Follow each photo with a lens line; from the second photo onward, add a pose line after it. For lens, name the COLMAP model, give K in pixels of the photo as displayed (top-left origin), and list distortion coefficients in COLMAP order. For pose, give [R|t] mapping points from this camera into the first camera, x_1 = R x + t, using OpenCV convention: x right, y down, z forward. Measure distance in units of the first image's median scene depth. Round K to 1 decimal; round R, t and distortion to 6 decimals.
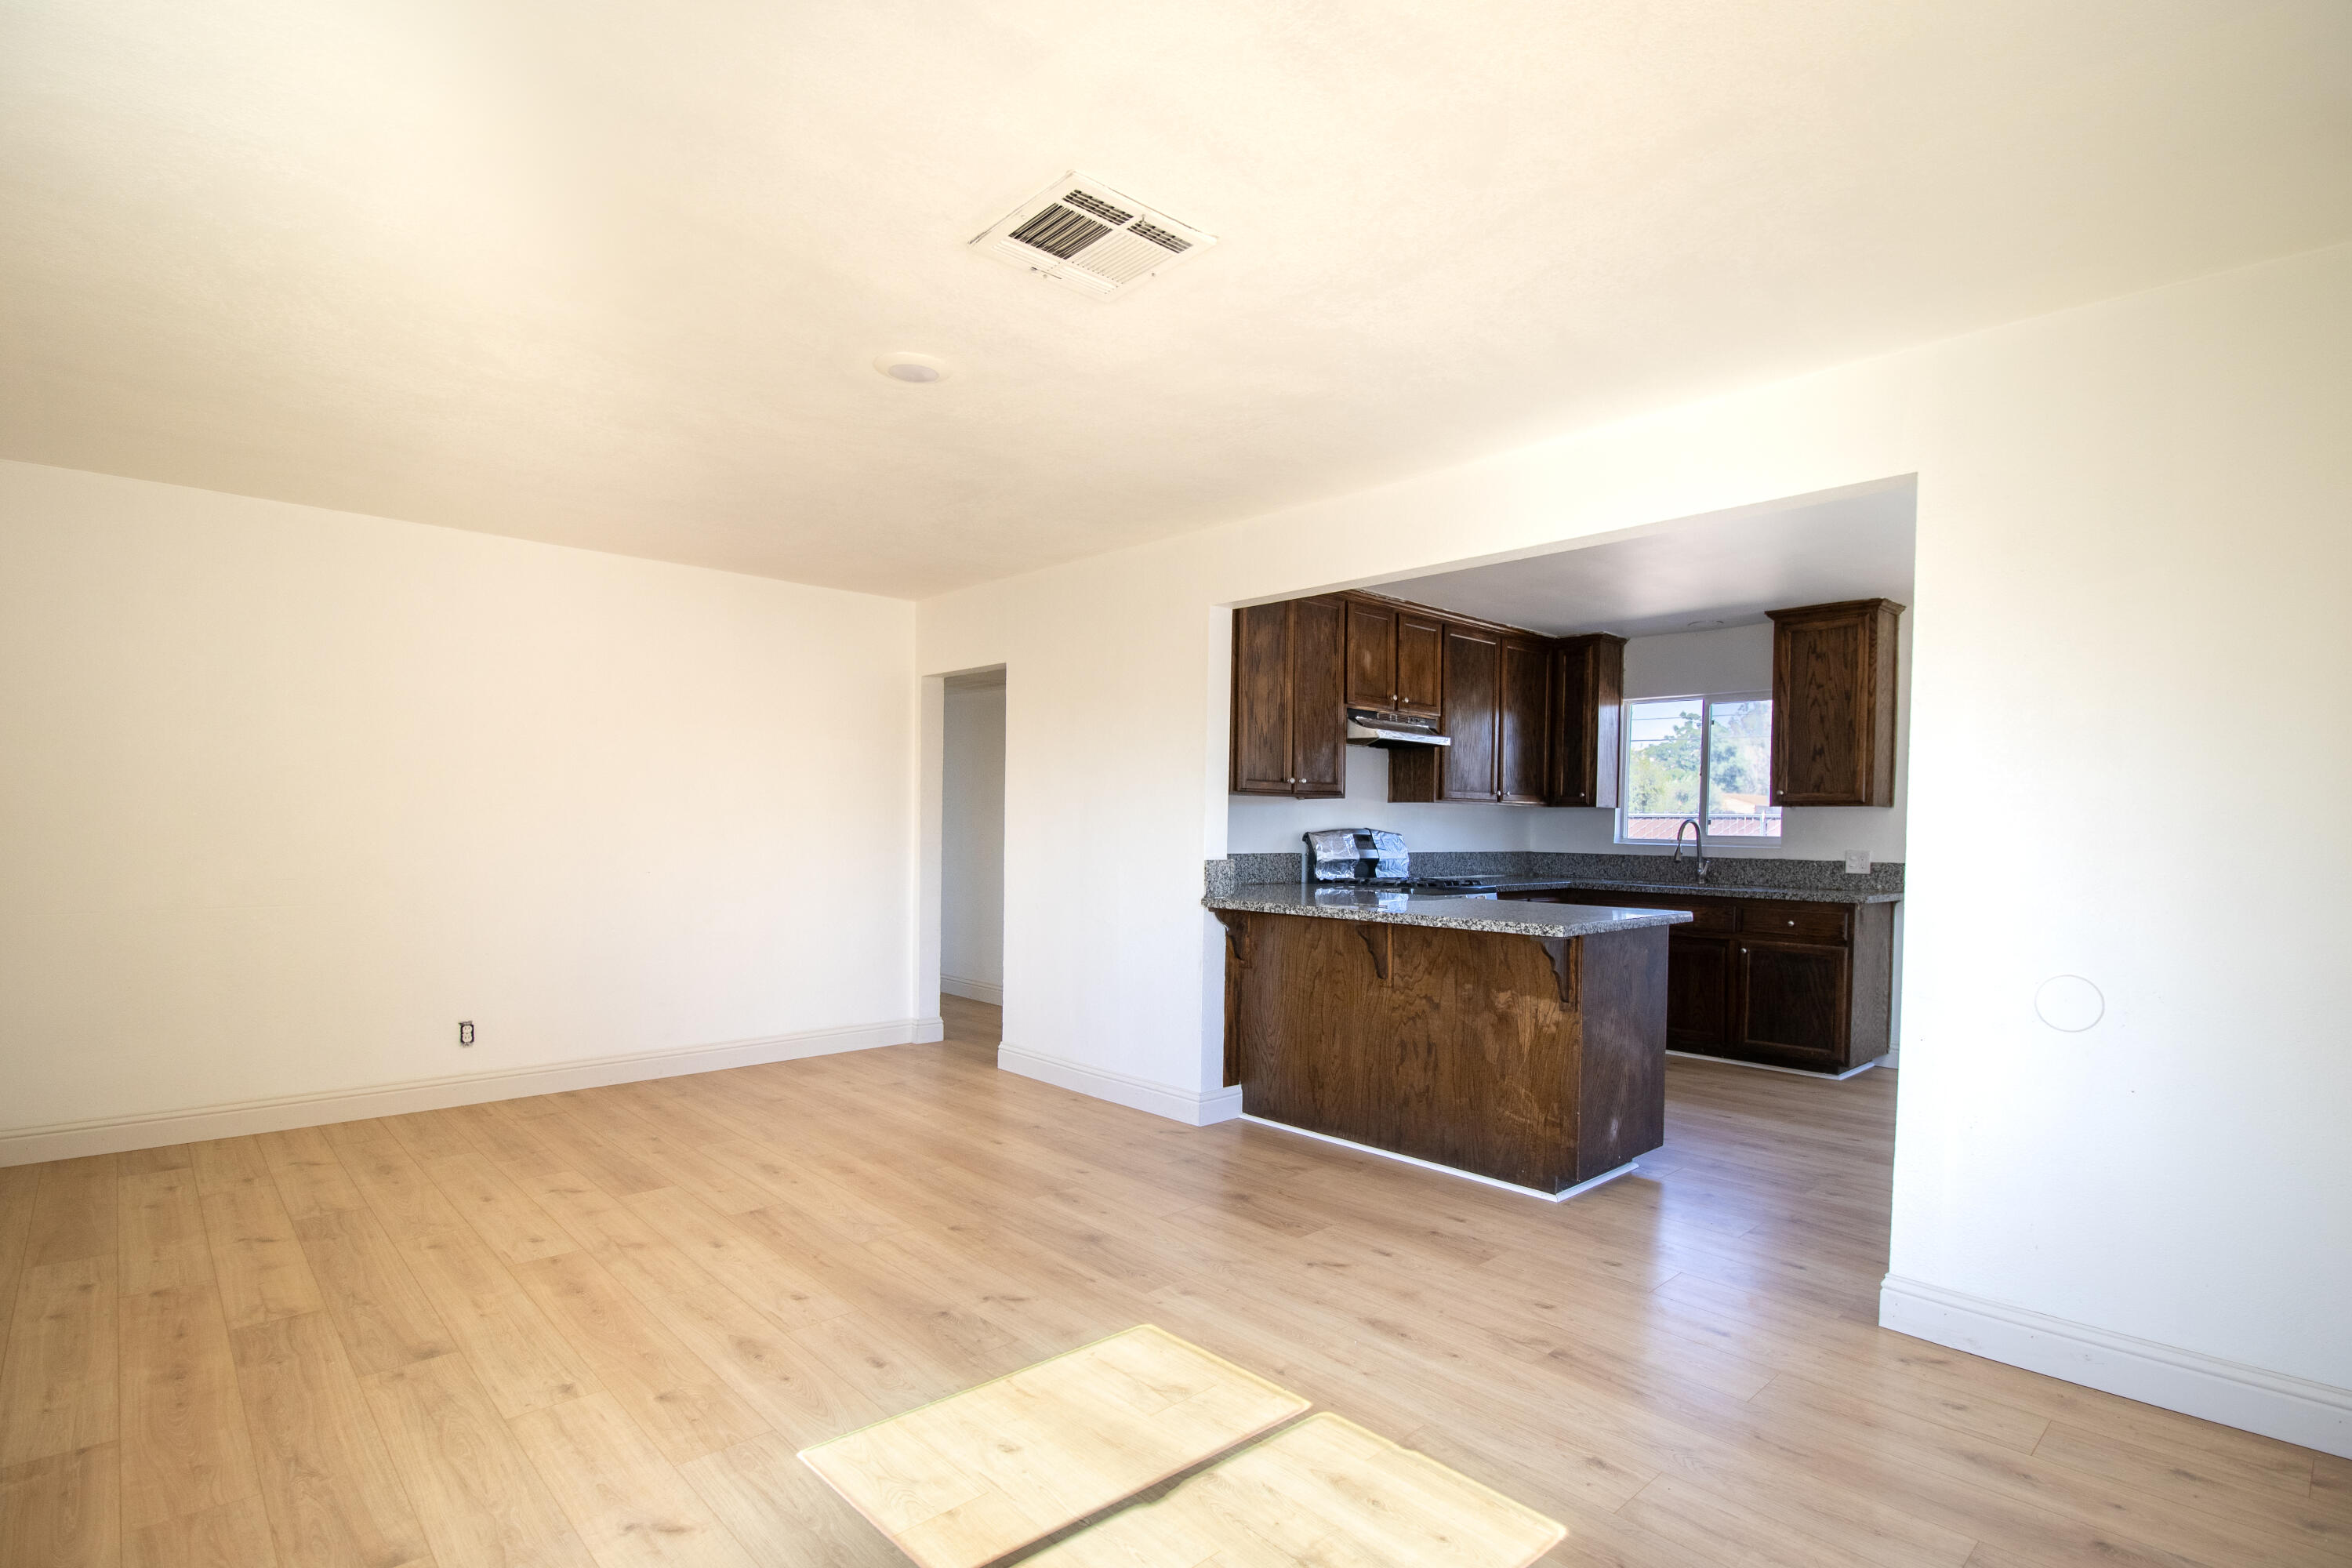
lens RADIAL K [[1108.5, 0, 1198.0], [0, 1108.5, 851.6], [0, 0, 1]] dist [-0.000723, -0.012846]
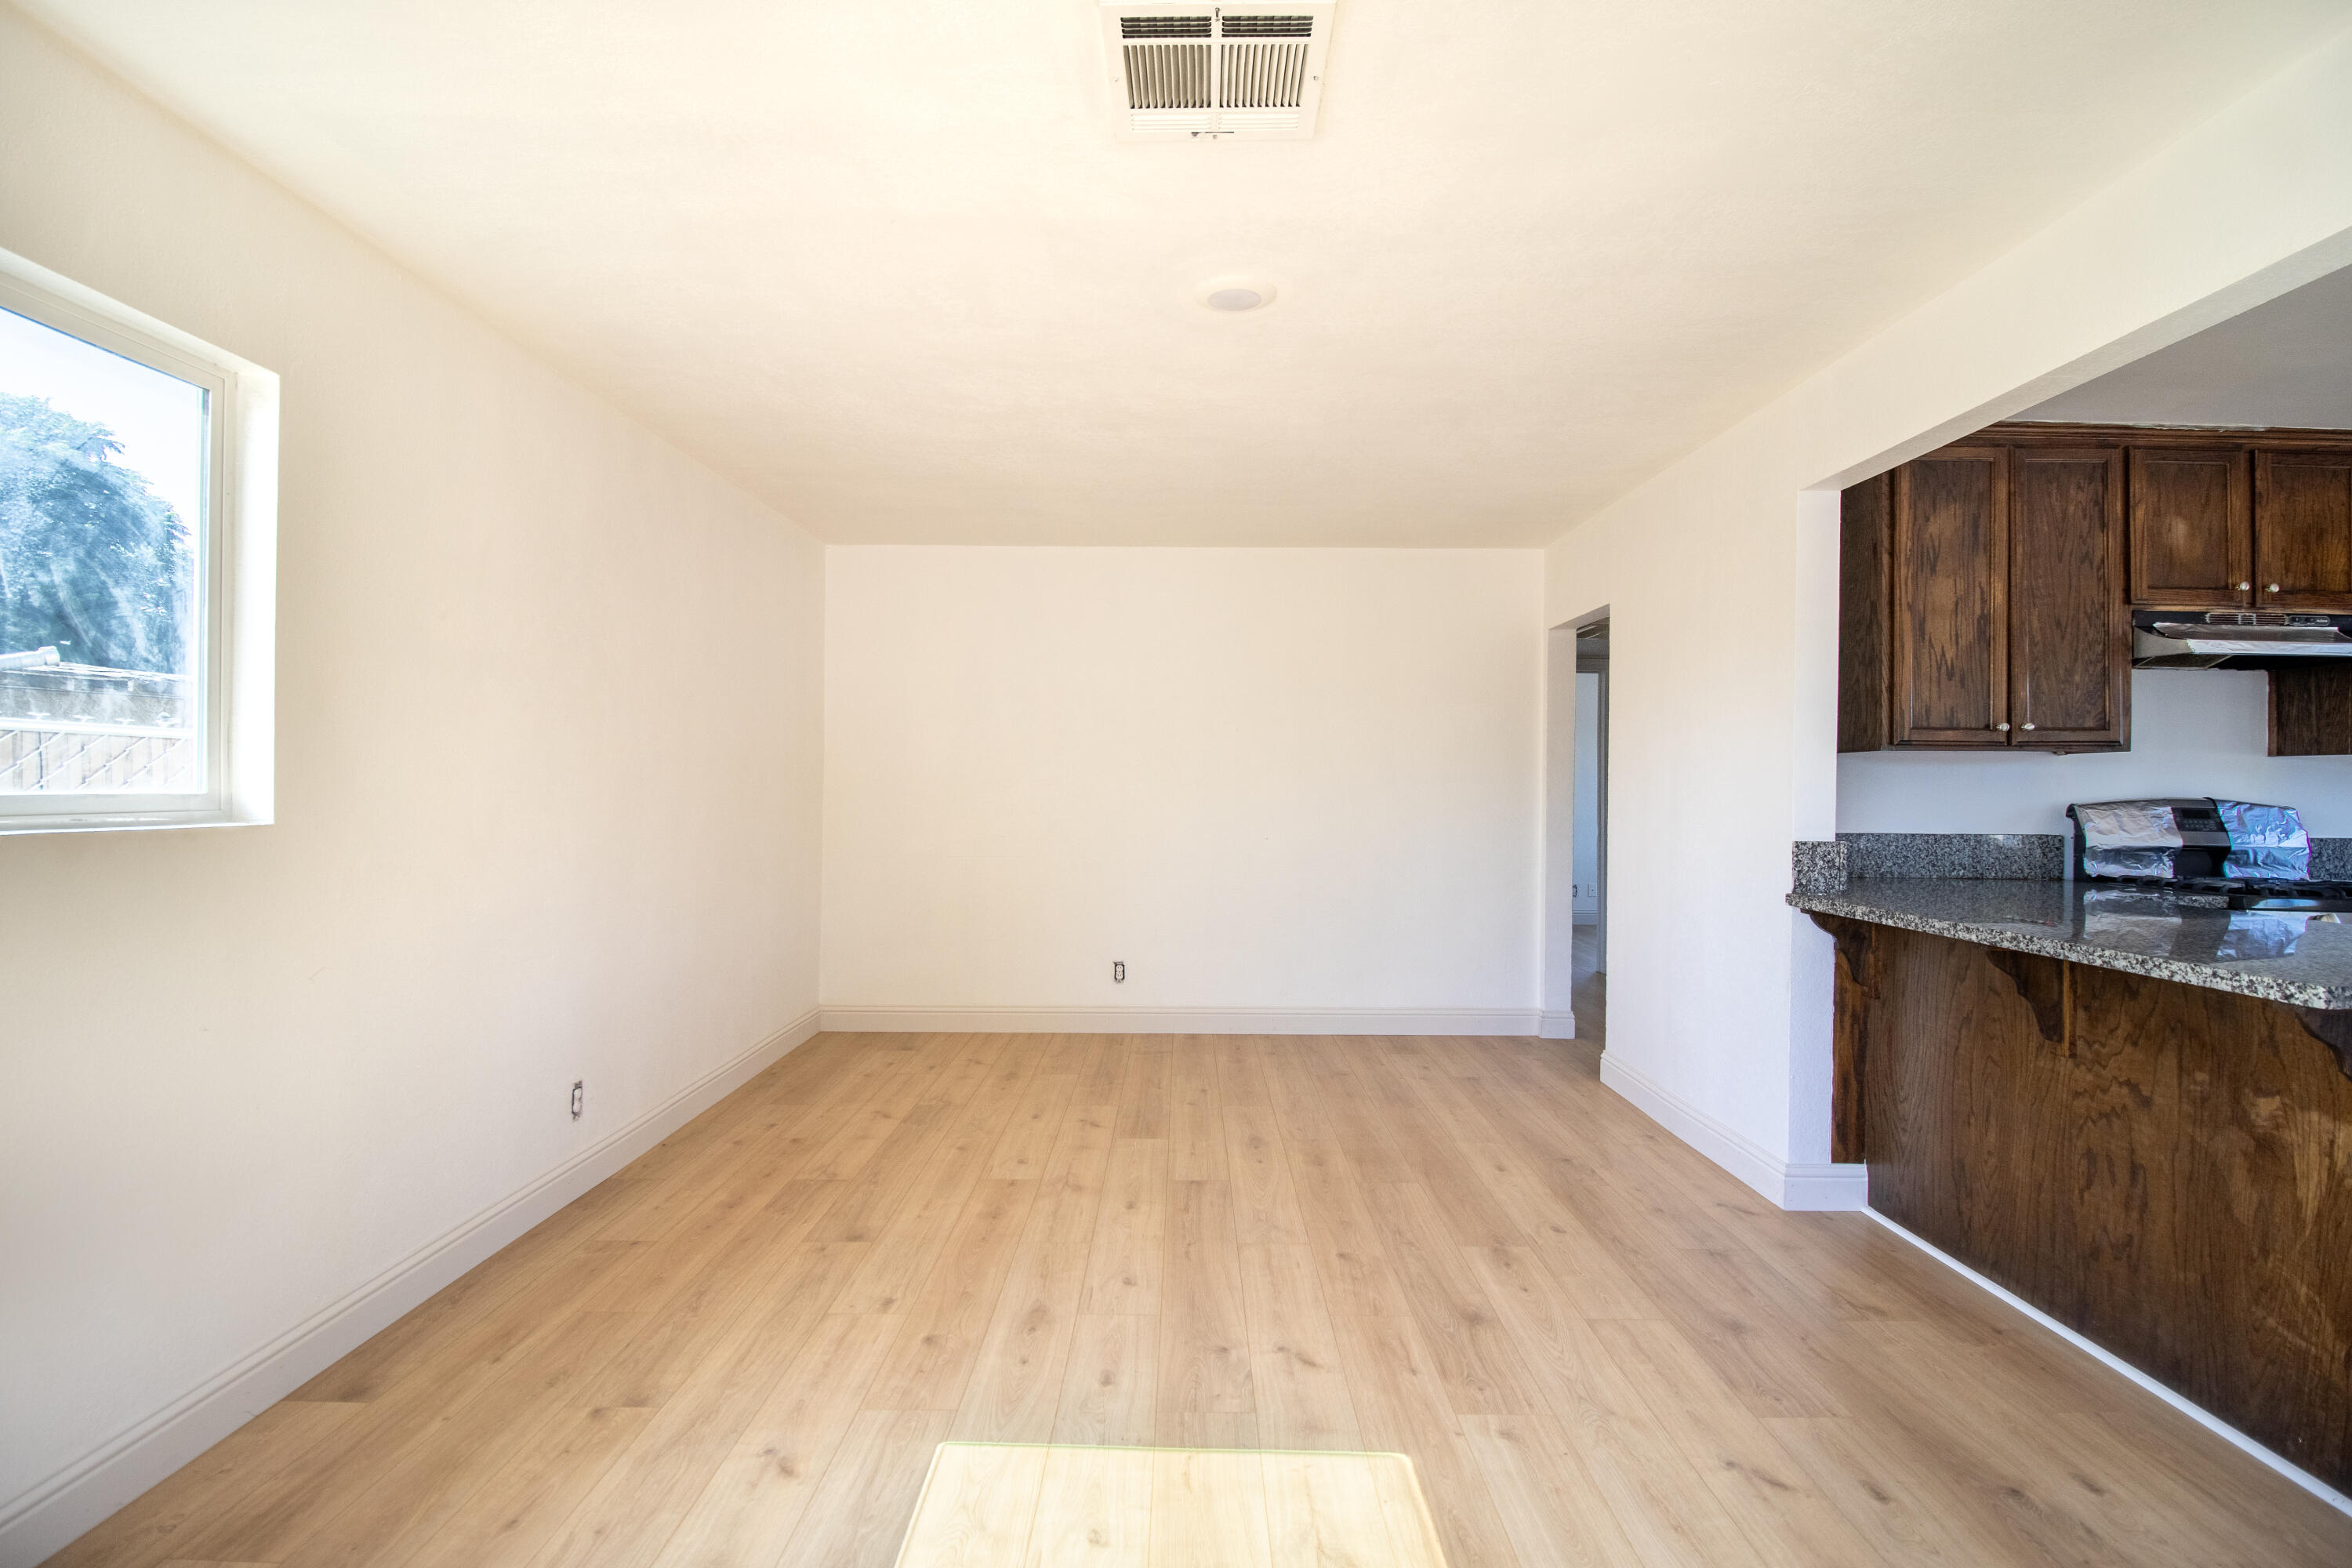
lens RADIAL K [[1108.5, 0, 1188.7], [0, 1108.5, 787.2], [0, 0, 1]] dist [-0.000723, -0.012846]
pose [[0.727110, -0.006517, -0.686490, 0.203180], [-0.015492, 0.999545, -0.025897, -0.002626], [0.686346, 0.029465, 0.726678, 0.190163]]
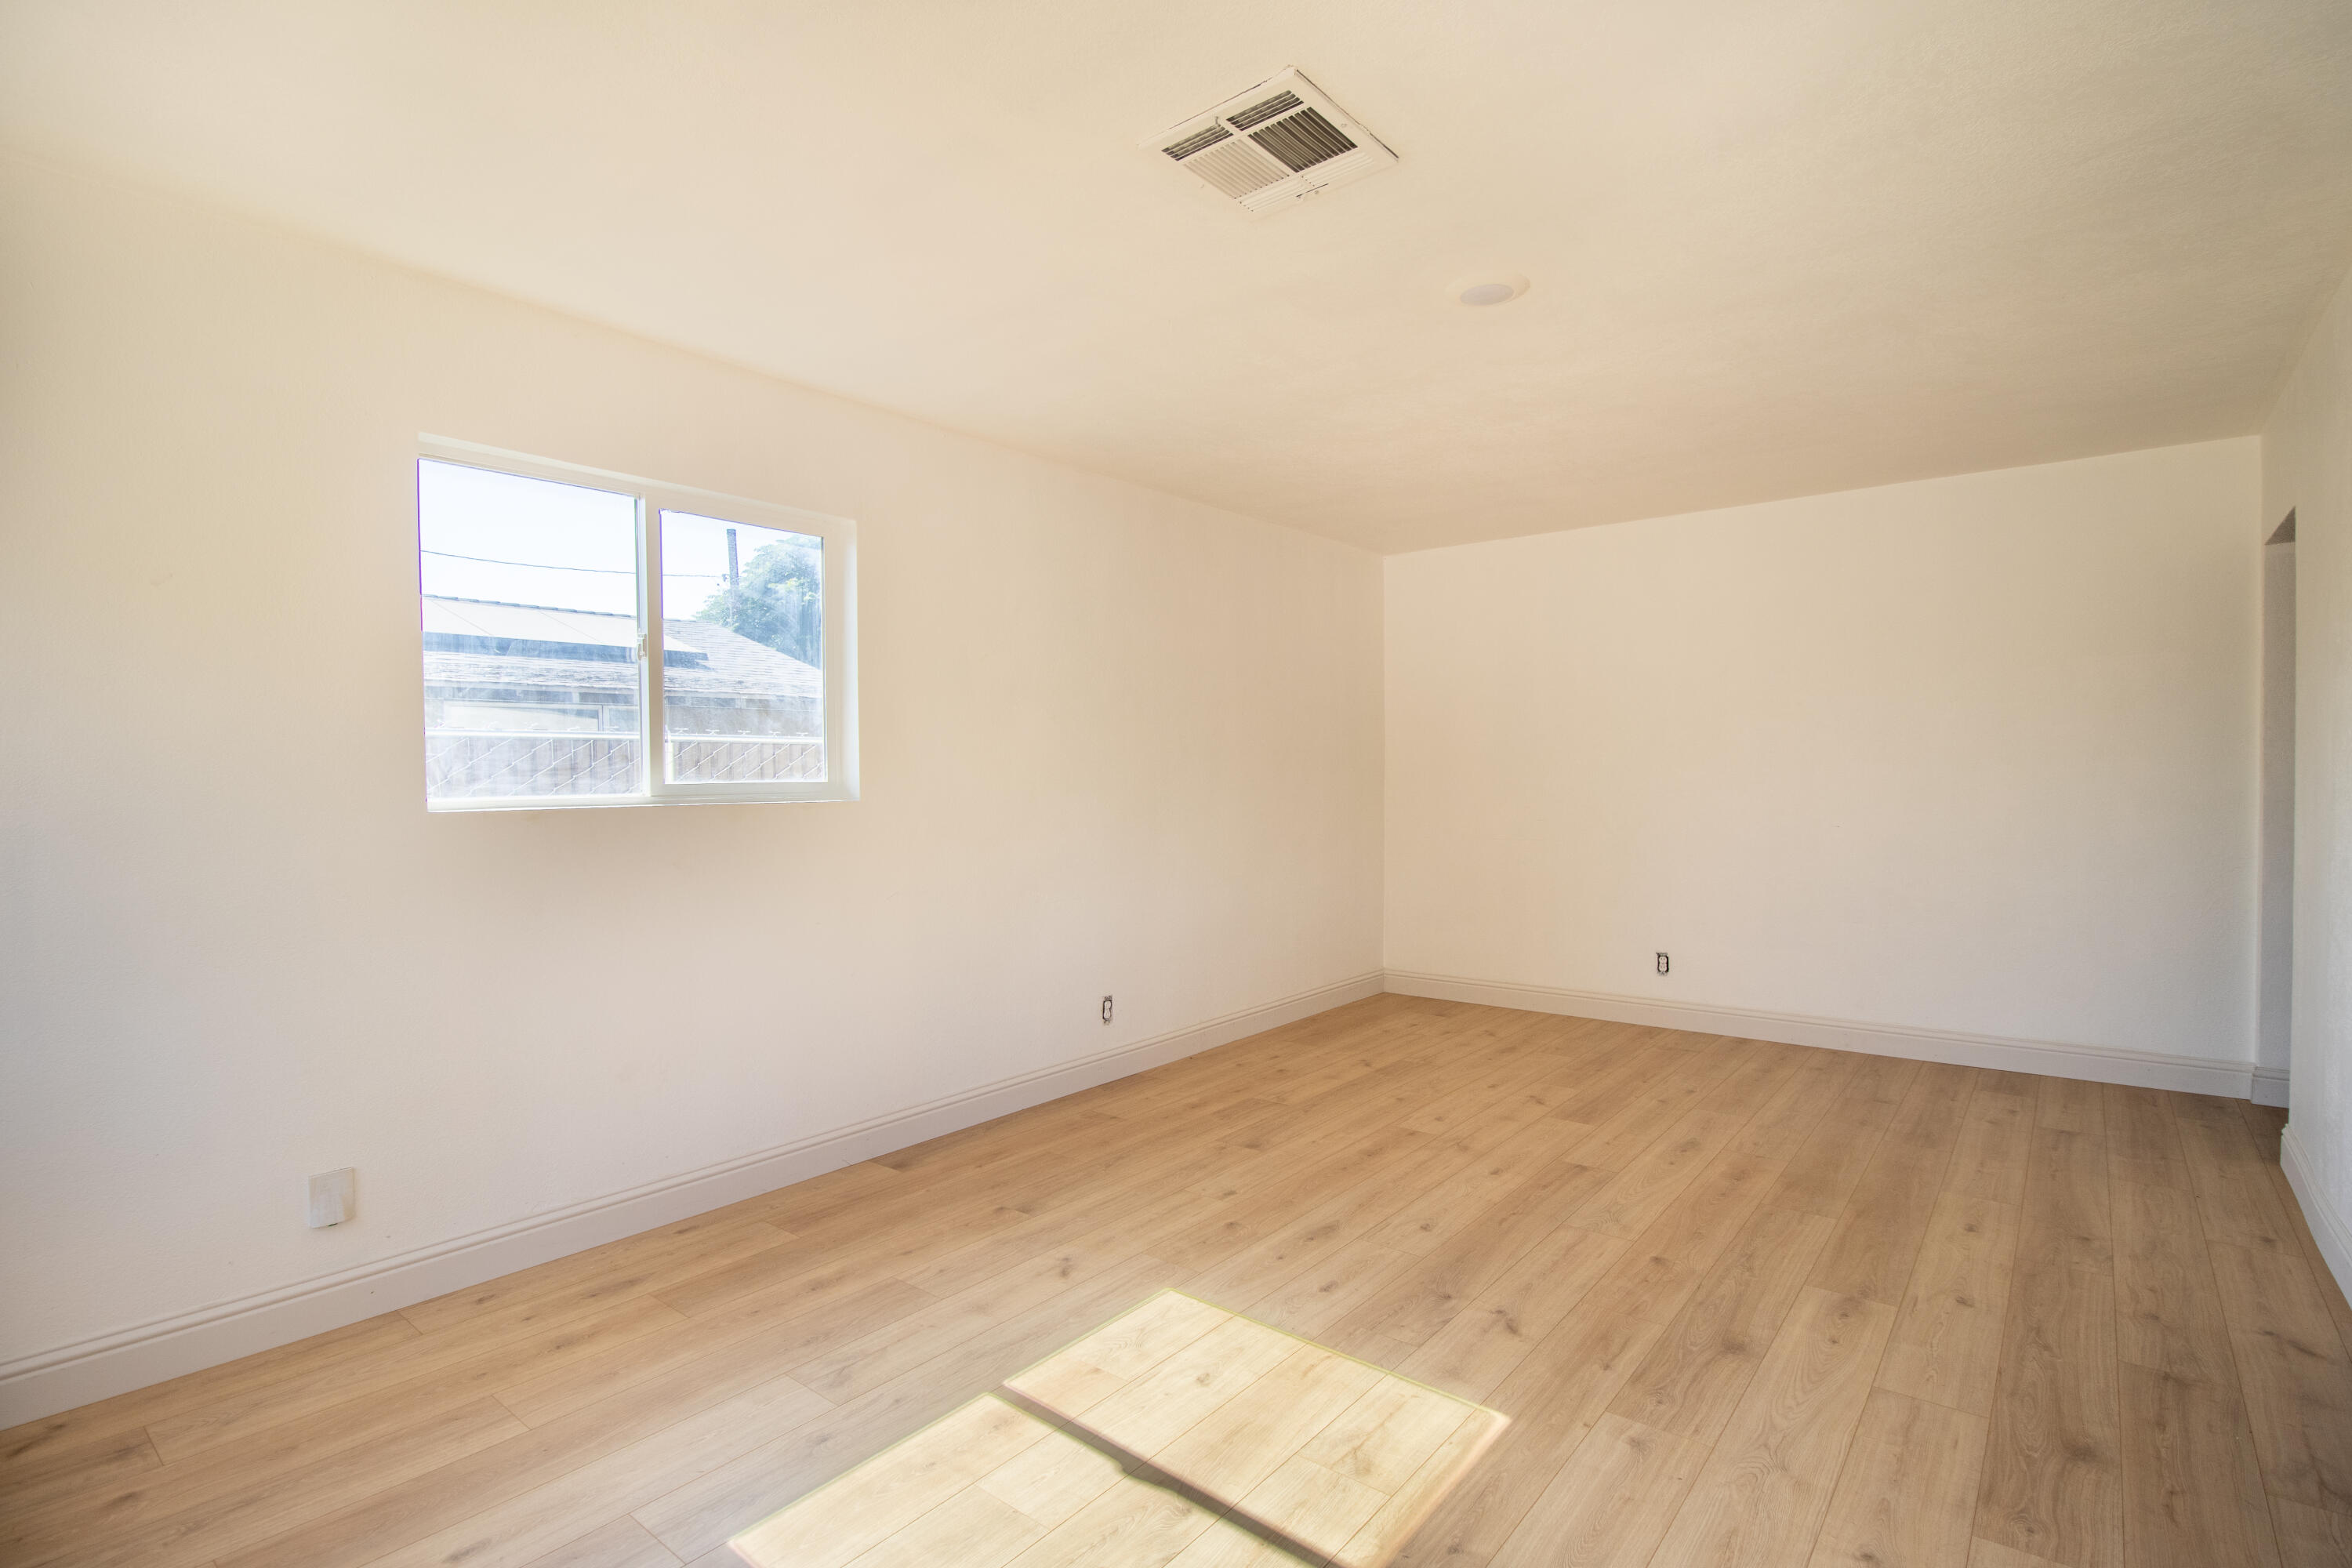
lens RADIAL K [[1108.5, 0, 1215.9], [0, 1108.5, 778.8], [0, 0, 1]] dist [-0.000723, -0.012846]
pose [[0.158072, -0.009492, -0.987382, 0.379476], [-0.015494, 0.999807, -0.012092, -0.002157], [0.987306, 0.017209, 0.157894, 0.374960]]
